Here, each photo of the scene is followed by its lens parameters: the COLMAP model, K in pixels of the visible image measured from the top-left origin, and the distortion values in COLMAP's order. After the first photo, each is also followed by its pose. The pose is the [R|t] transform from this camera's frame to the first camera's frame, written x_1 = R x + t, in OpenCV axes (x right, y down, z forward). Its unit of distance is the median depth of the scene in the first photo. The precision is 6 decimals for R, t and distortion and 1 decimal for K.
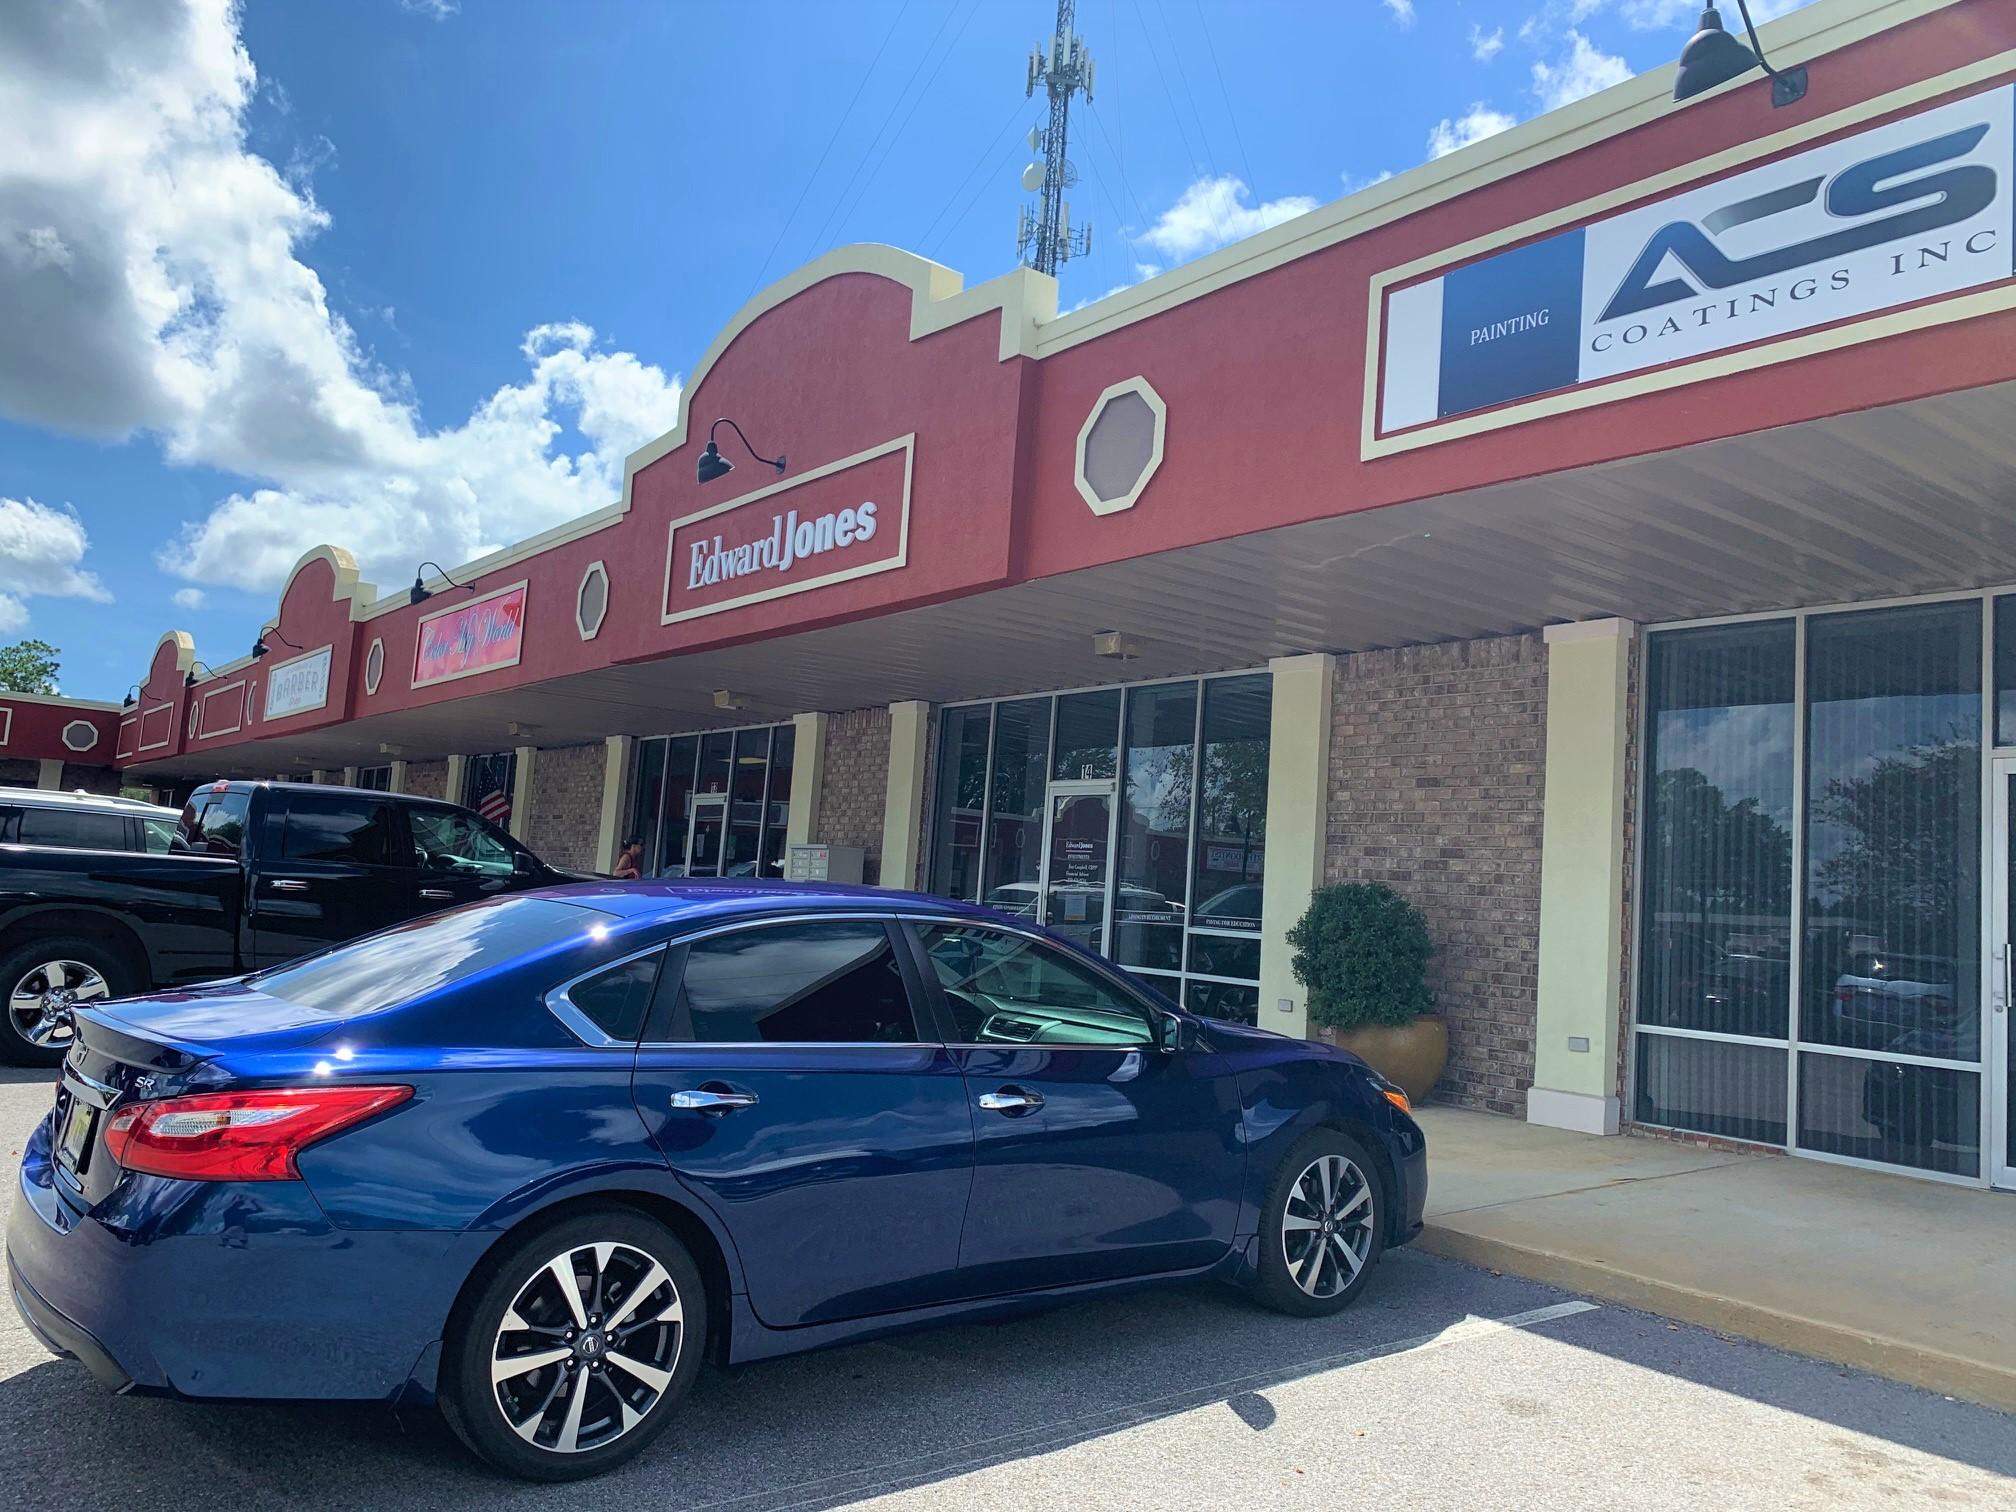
lens RADIAL K [[1507.7, 0, 1010.8], [0, 1507.7, 754.3], [0, 0, 1]] dist [-0.031999, -0.003748]
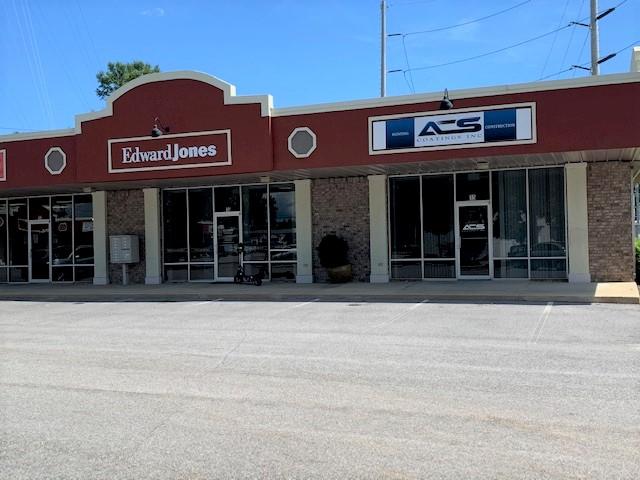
lens RADIAL K [[696.4, 0, 319.5], [0, 696.4, 240.9], [0, 0, 1]] dist [0.090167, -0.260975]
pose [[0.838124, -0.088434, 0.538264, -0.870537], [0.029876, 0.992732, 0.116581, -0.131120], [-0.544661, -0.081629, 0.834674, -0.664712]]
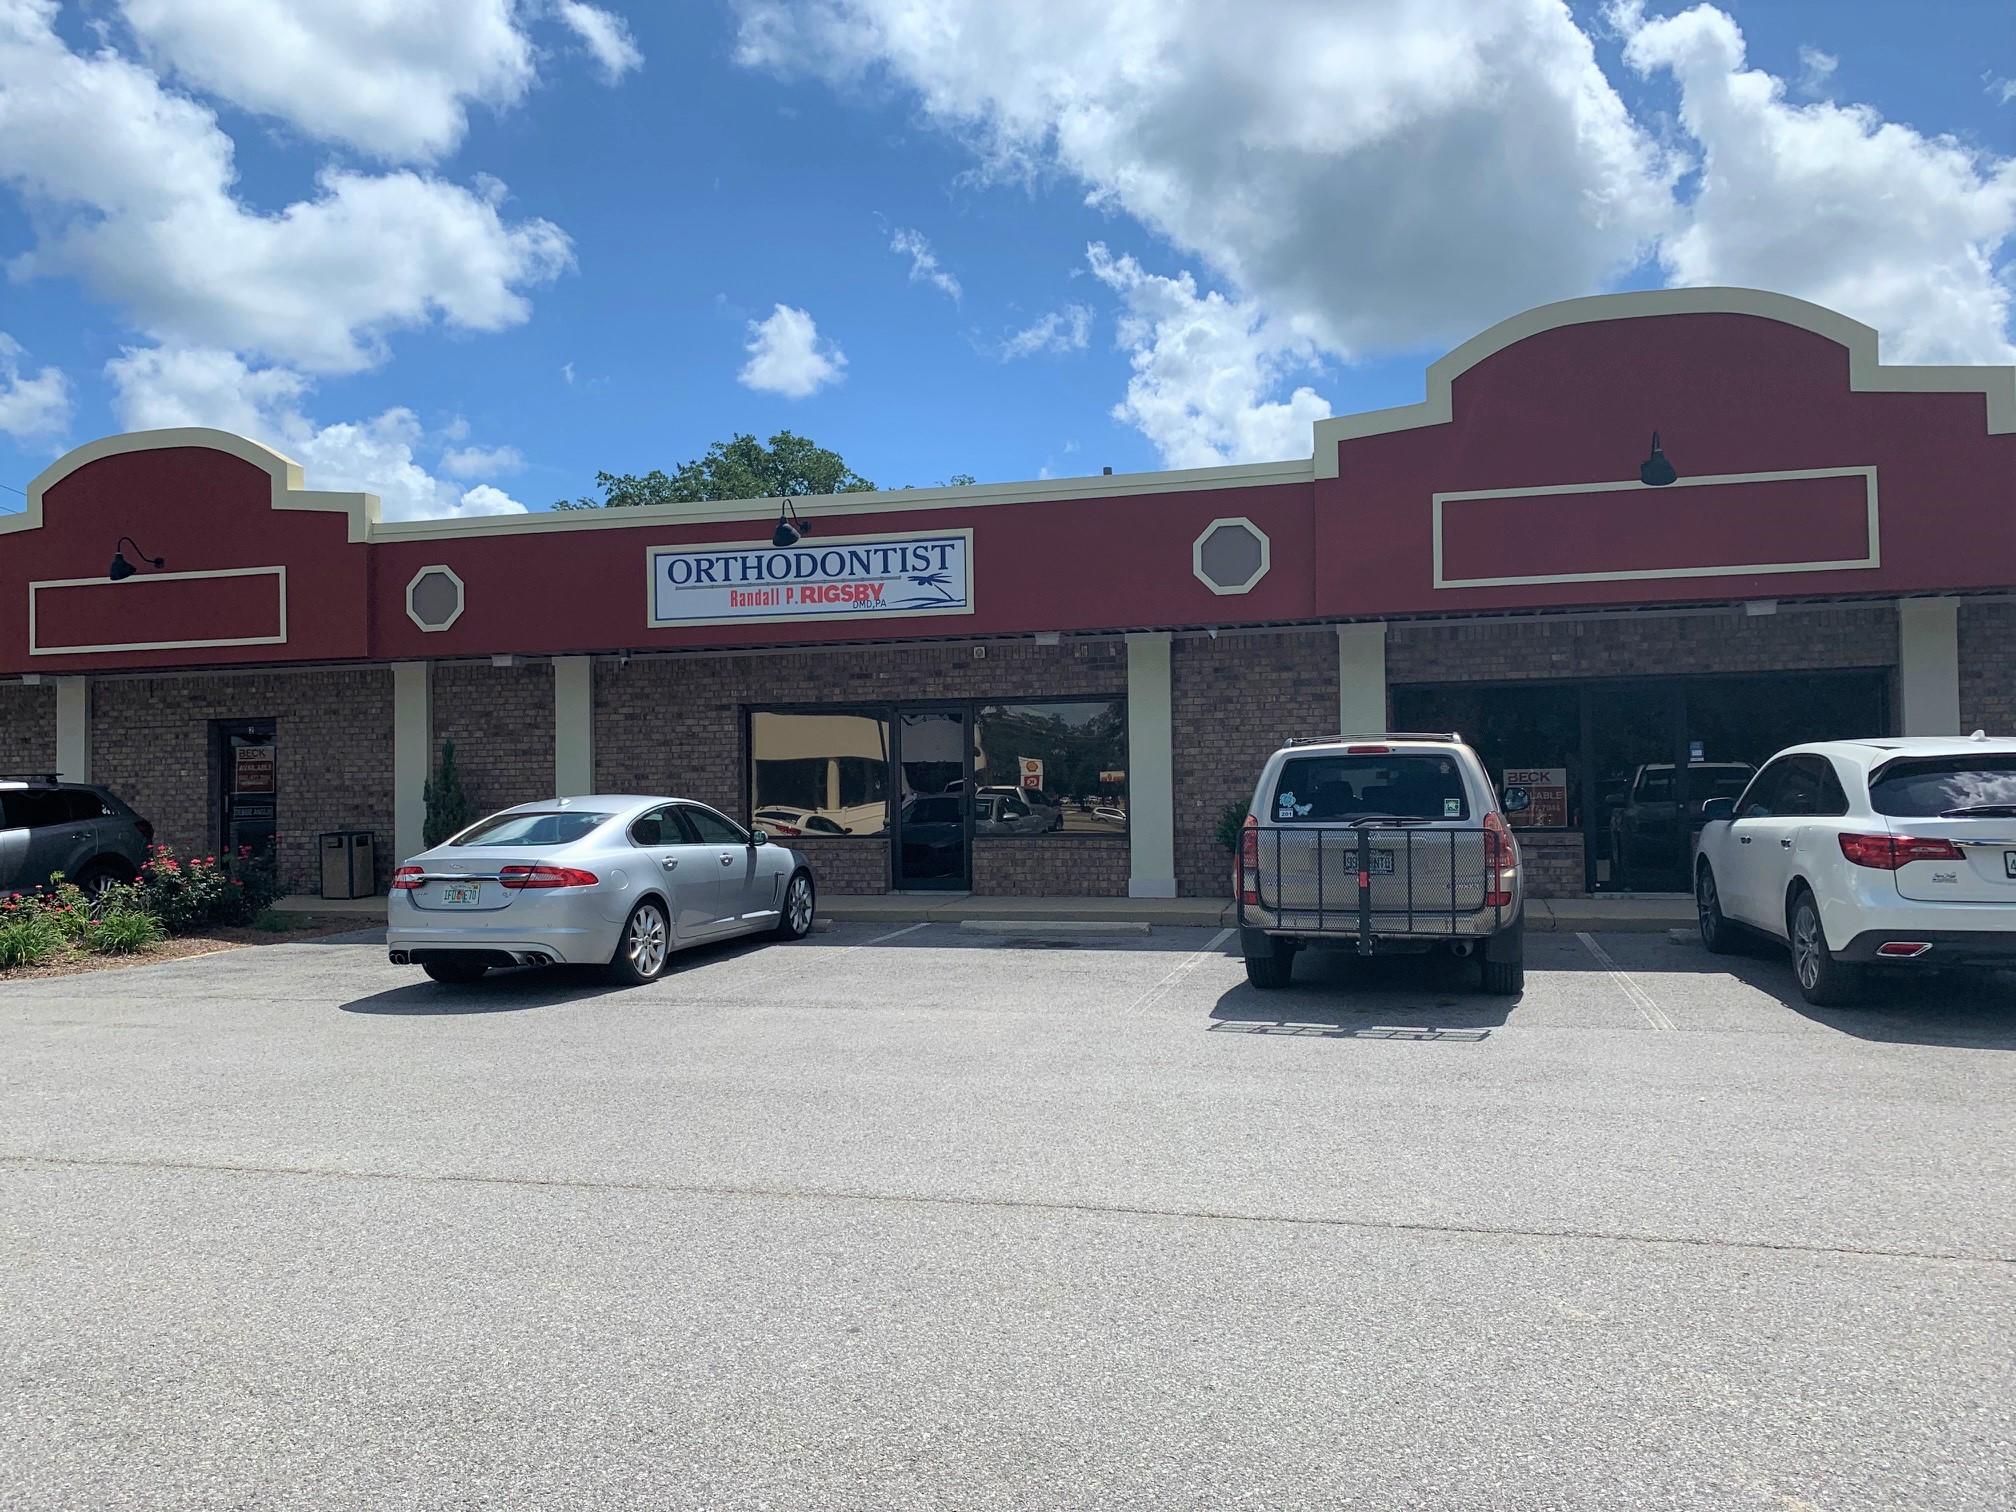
lens RADIAL K [[1561.7, 0, 1004.7], [0, 1561.7, 753.7], [0, 0, 1]] dist [0.034272, -0.007796]
pose [[0.799153, -0.060928, 0.598033, -1.518572], [0.008546, 0.995901, 0.090043, -0.092206], [-0.601067, -0.066847, 0.796398, 0.335556]]
